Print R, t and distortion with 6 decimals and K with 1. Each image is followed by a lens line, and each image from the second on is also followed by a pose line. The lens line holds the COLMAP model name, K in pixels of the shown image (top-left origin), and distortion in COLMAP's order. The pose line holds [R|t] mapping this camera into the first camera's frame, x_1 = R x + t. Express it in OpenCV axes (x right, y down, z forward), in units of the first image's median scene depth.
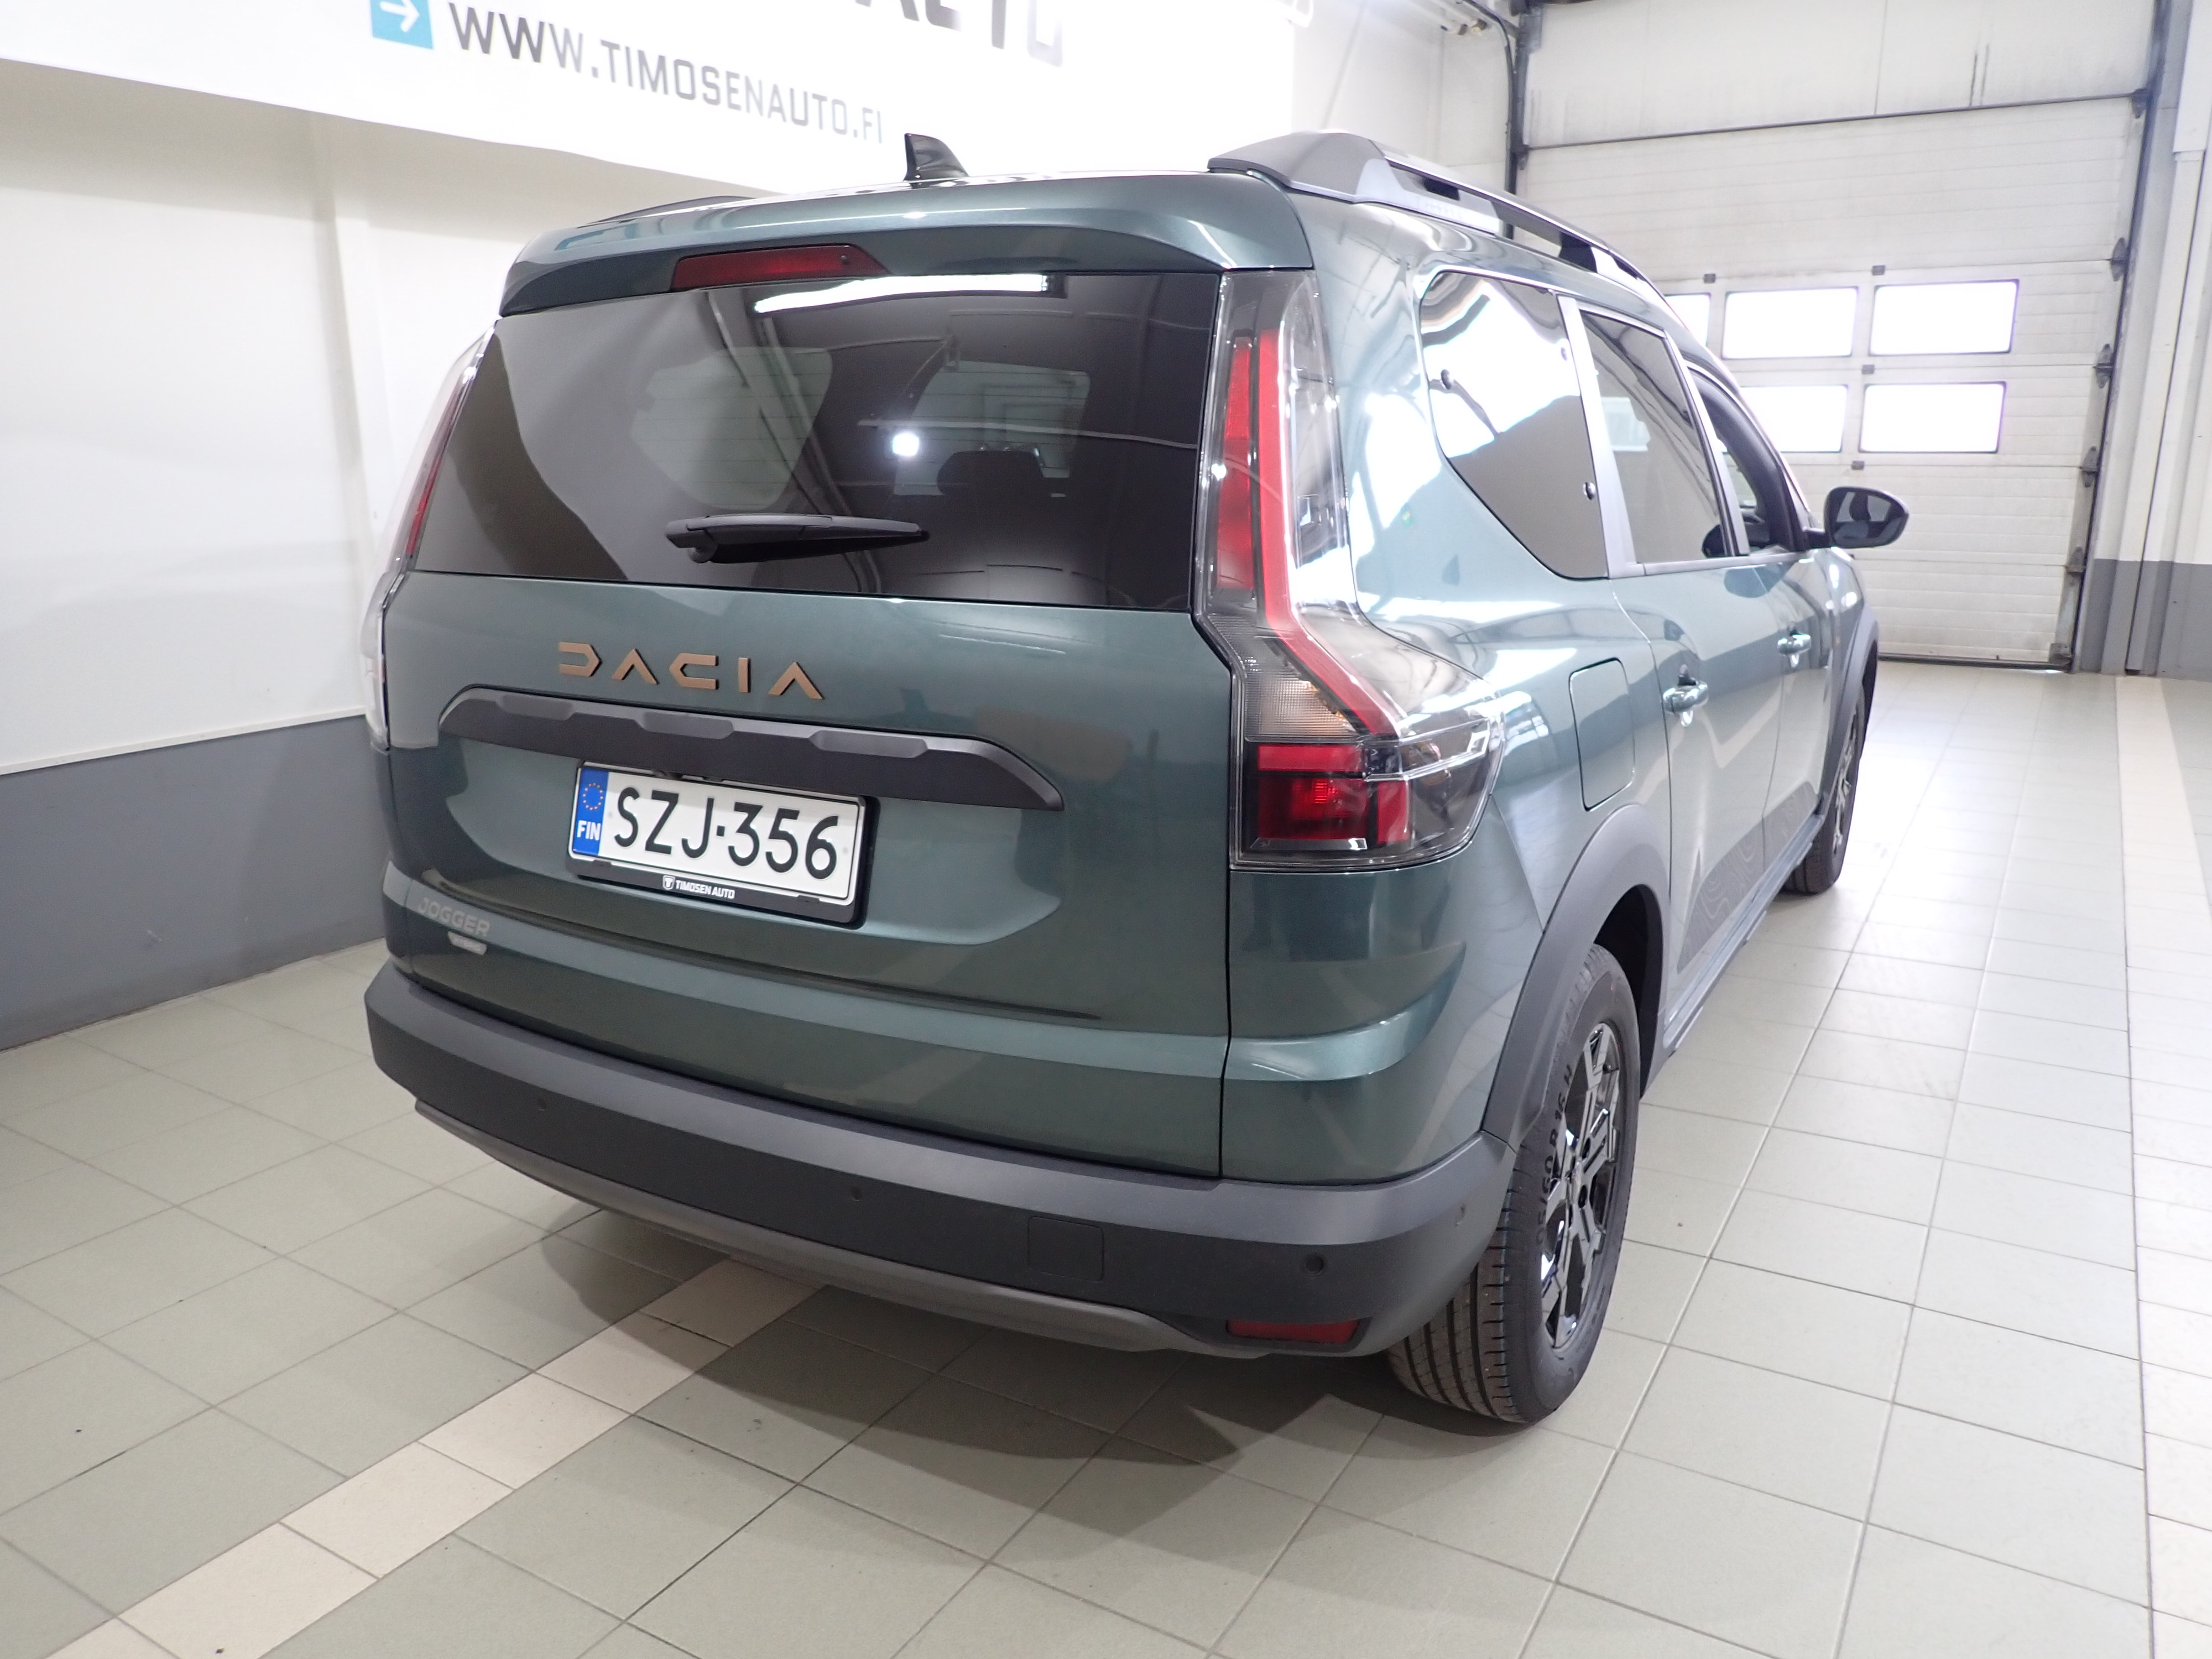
lens RADIAL K [[1644.3, 0, 1106.8], [0, 1644.3, 822.6], [0, 0, 1]] dist [-0.002139, -0.008169]
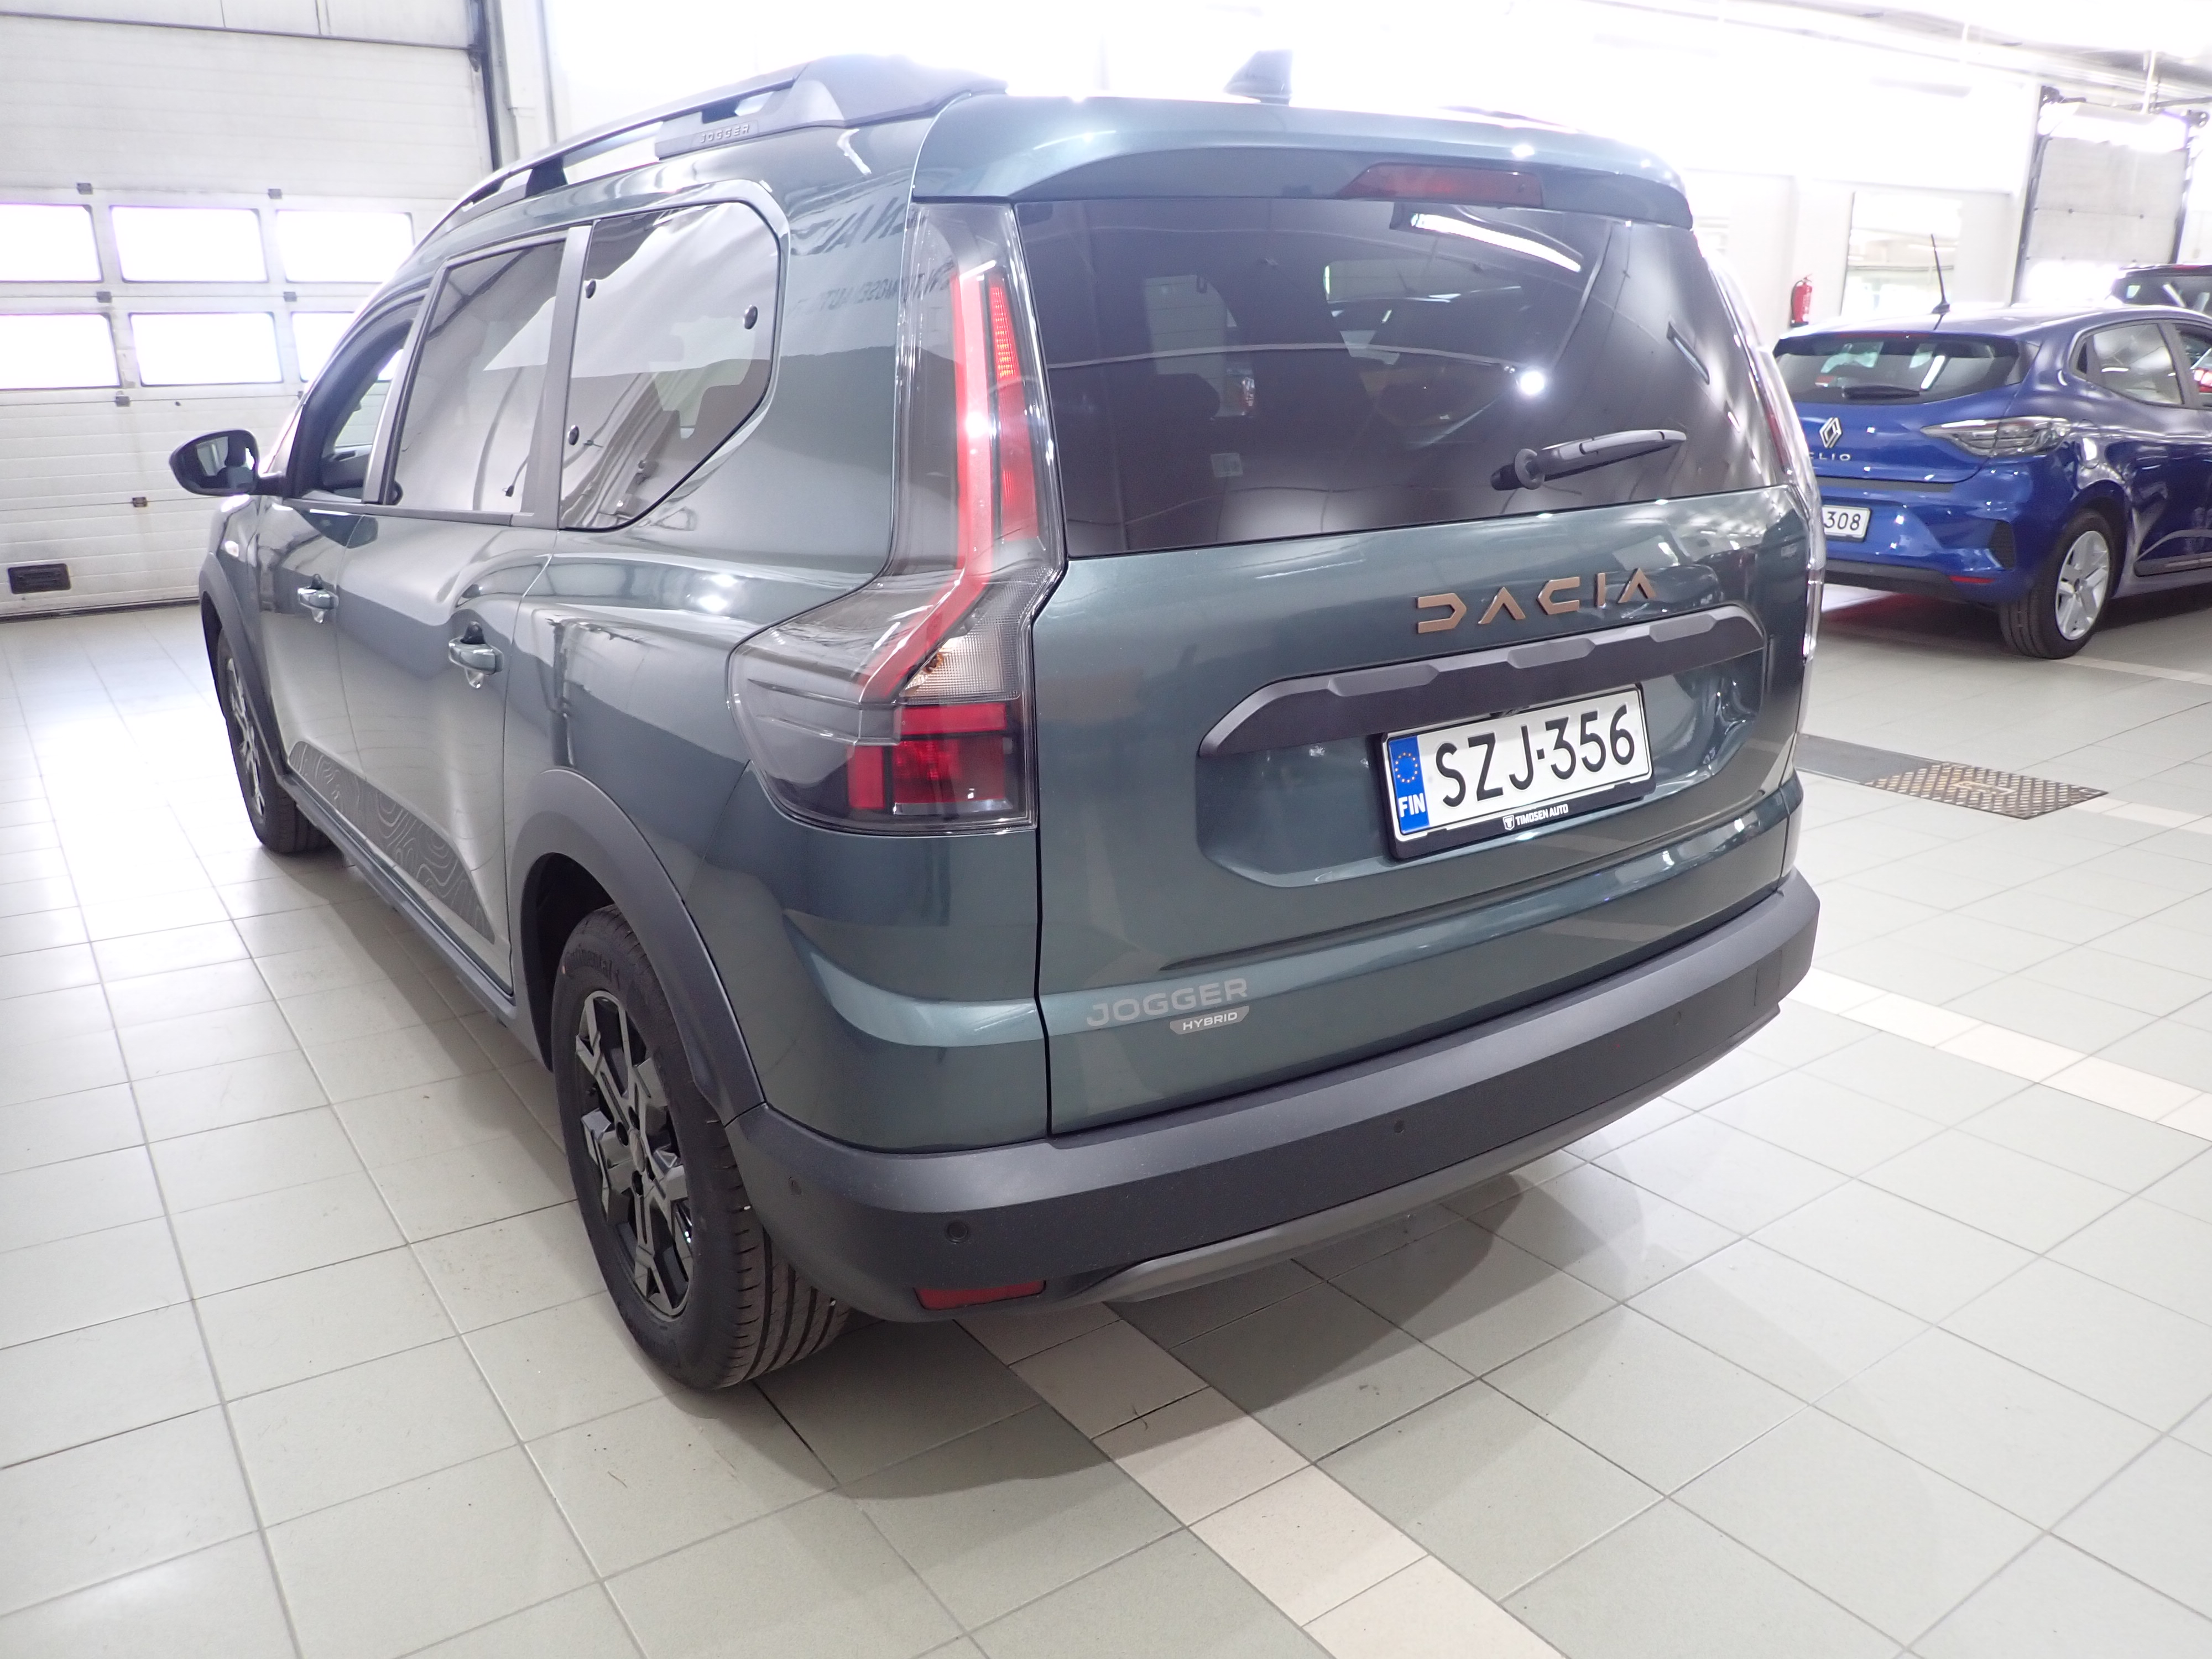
lens RADIAL K [[1644.3, 0, 1087.8], [0, 1644.3, 832.8], [0, 0, 1]] dist [-0.002139, -0.008169]
pose [[0.413157, -0.261599, 0.872277, -1.202032], [0.222090, 0.957875, 0.182077, -0.187815], [-0.883163, 0.118497, 0.453852, 0.764853]]
